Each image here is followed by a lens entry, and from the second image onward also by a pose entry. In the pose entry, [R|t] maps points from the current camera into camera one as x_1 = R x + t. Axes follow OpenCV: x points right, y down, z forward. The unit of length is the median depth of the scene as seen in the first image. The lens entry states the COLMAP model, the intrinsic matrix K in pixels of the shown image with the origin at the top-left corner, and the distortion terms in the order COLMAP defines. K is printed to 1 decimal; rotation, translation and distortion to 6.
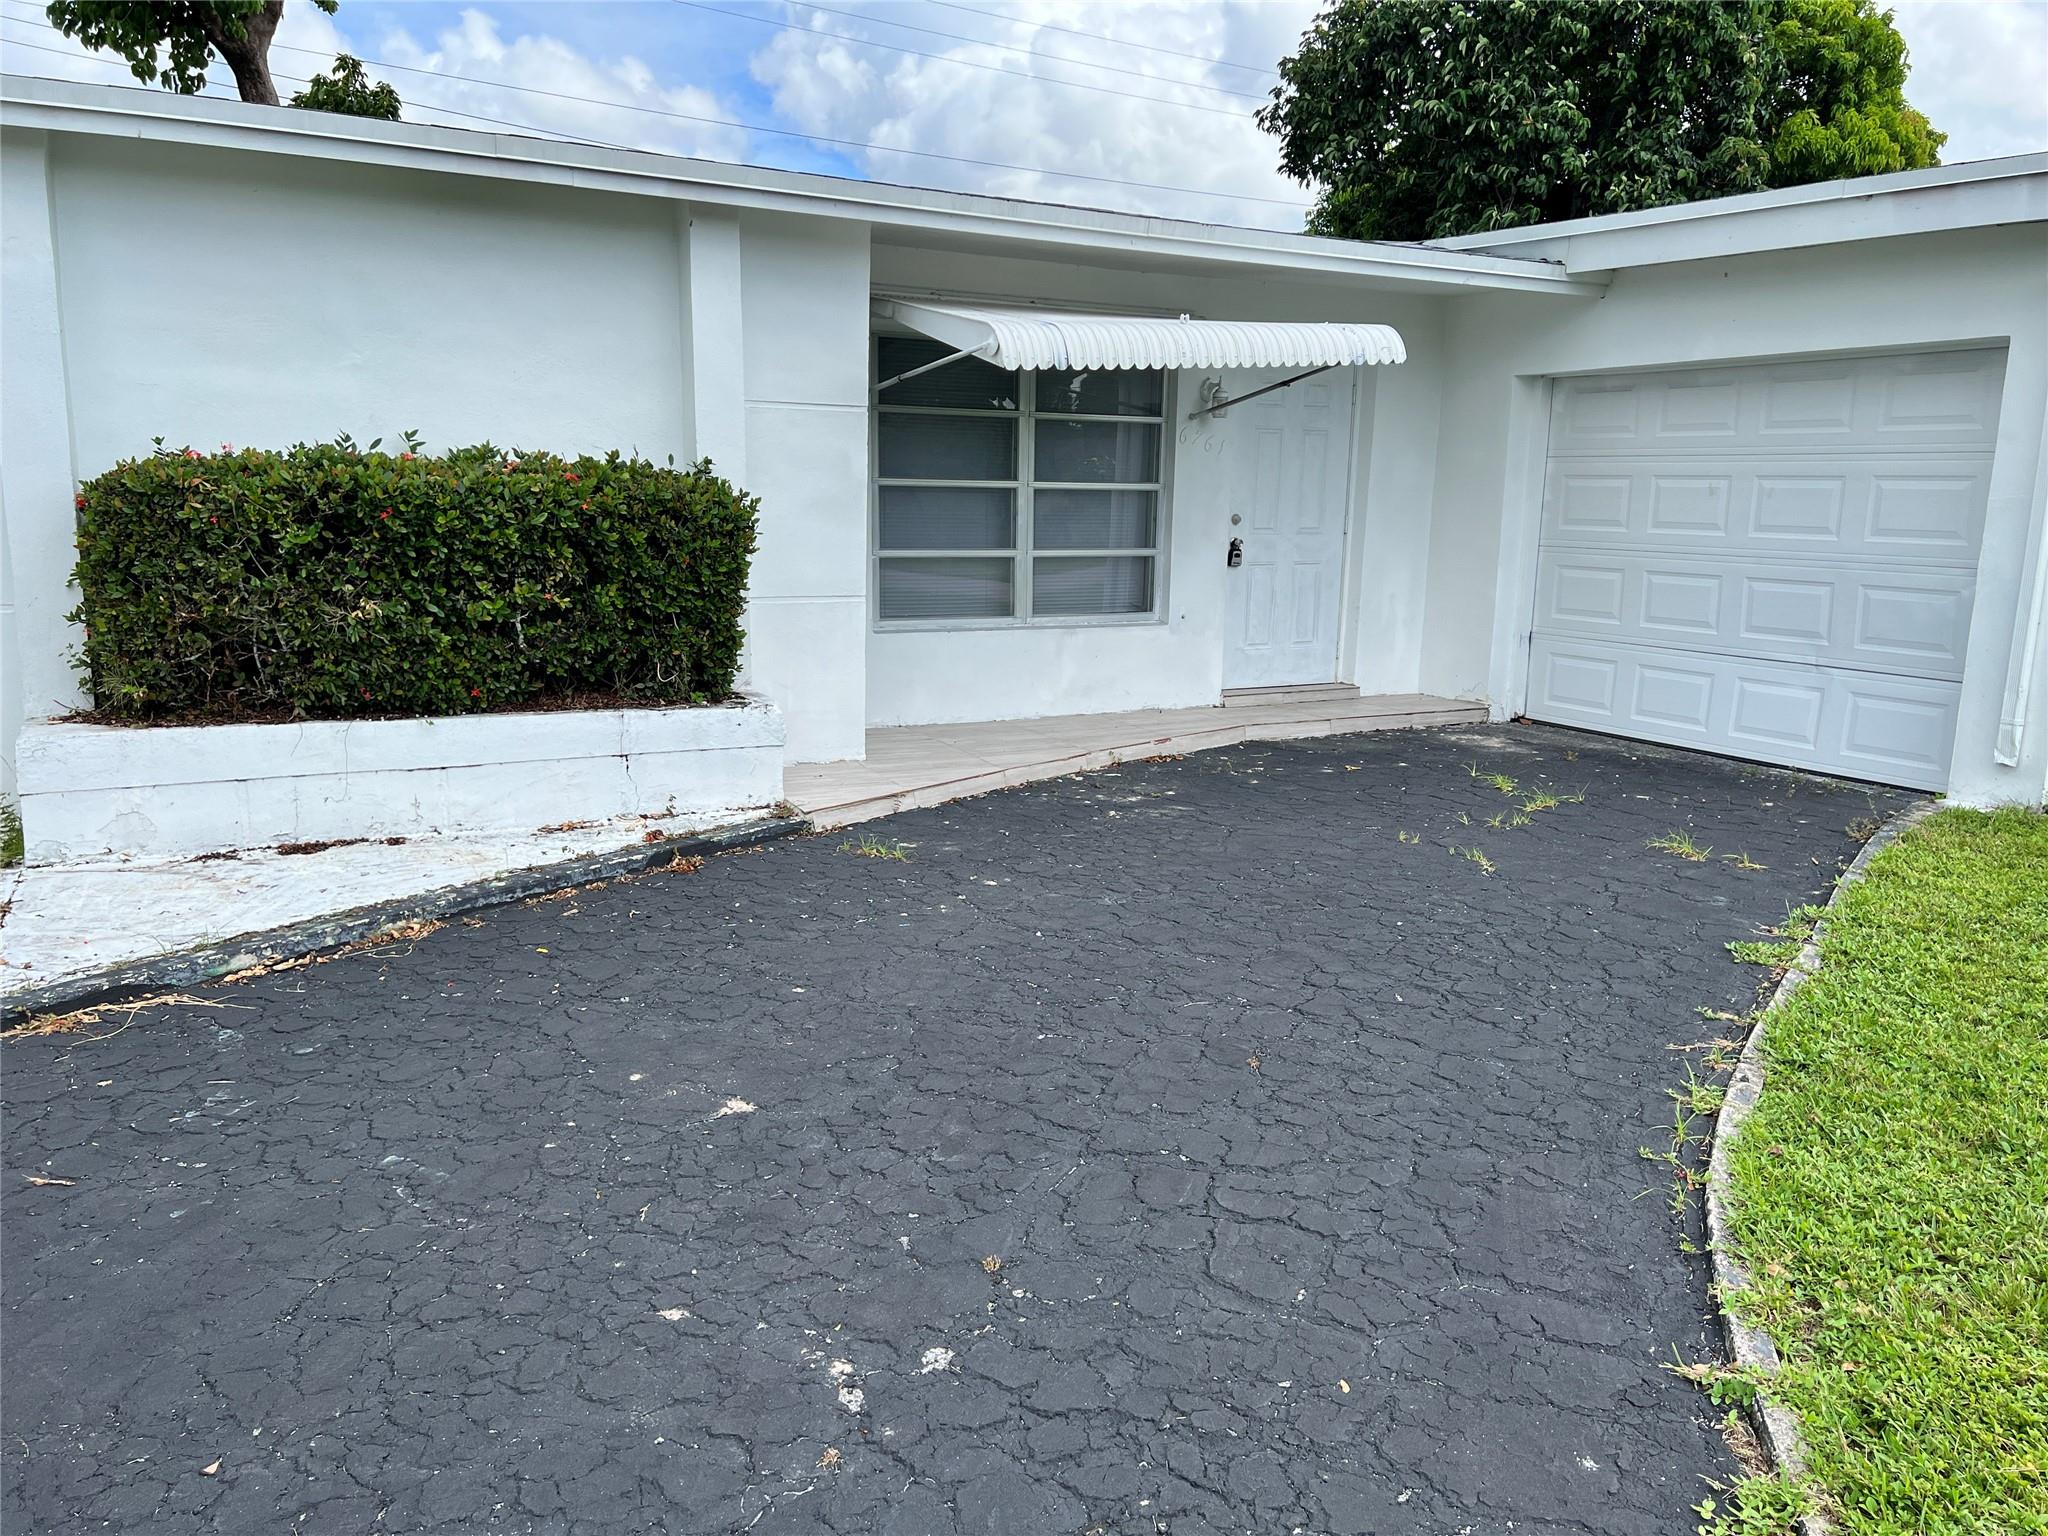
lens RADIAL K [[1552.7, 0, 1024.7], [0, 1552.7, 771.1], [0, 0, 1]] dist [-0.008176, -0.001211]
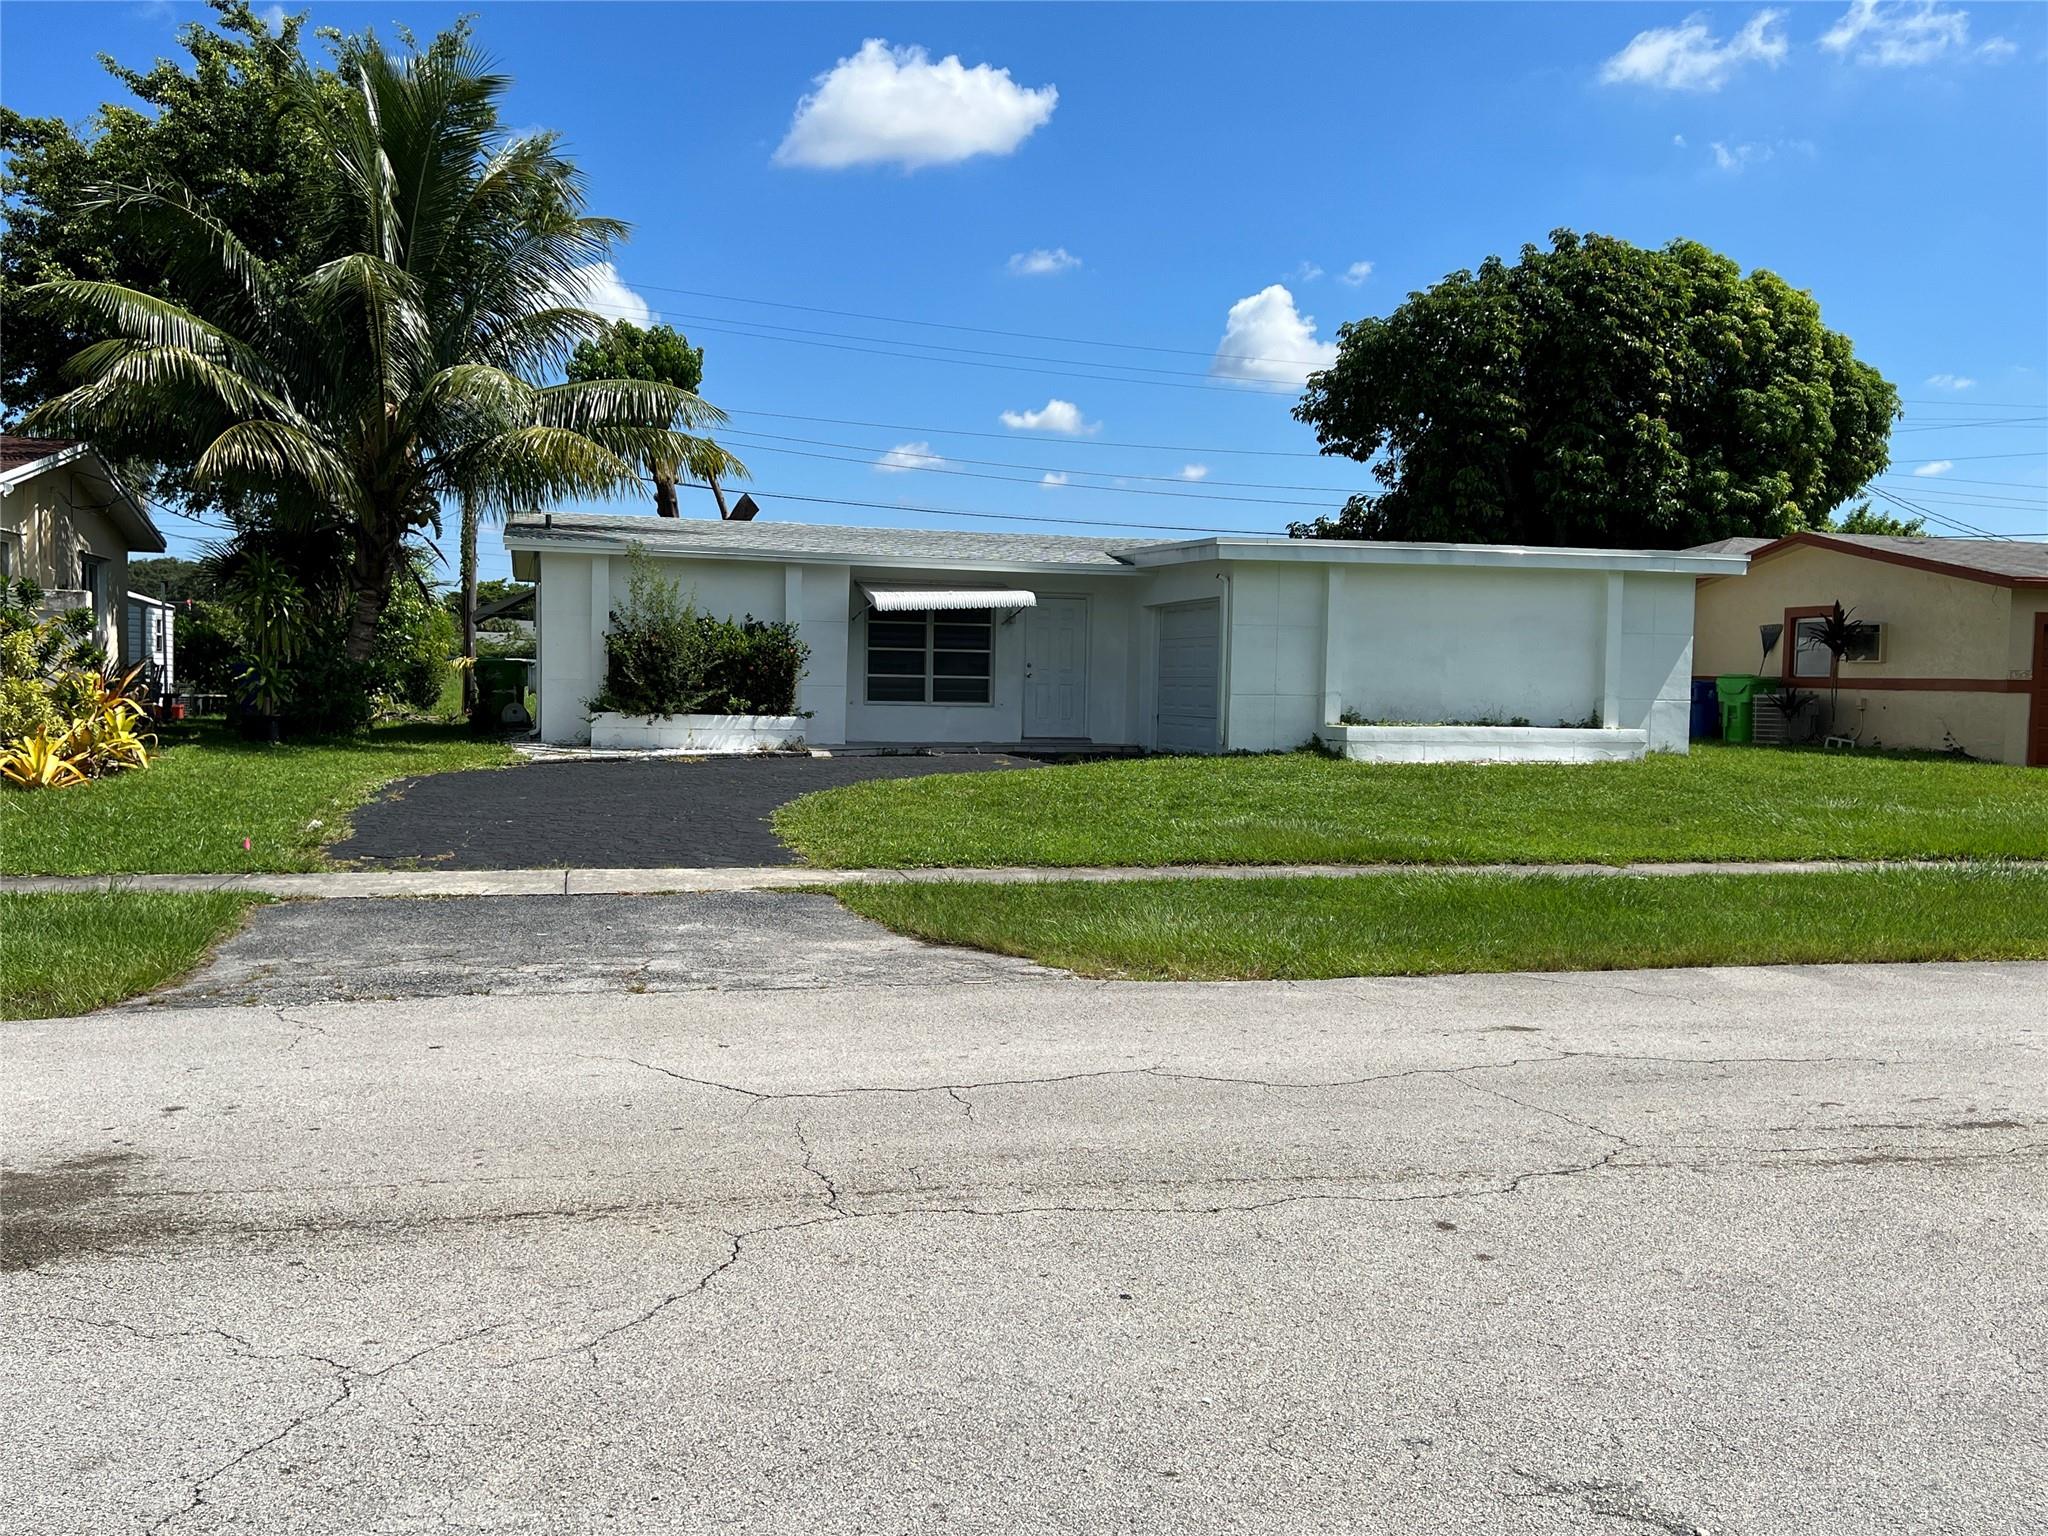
lens RADIAL K [[1795.2, 0, 1022.8], [0, 1795.2, 767.3], [0, 0, 1]] dist [0.001607, -0.000031]
pose [[0.967230, 0.012825, -0.253579, 0.908156], [-0.044825, 0.991662, -0.120820, 0.362884], [0.249915, 0.128228, 0.959740, -1.813140]]
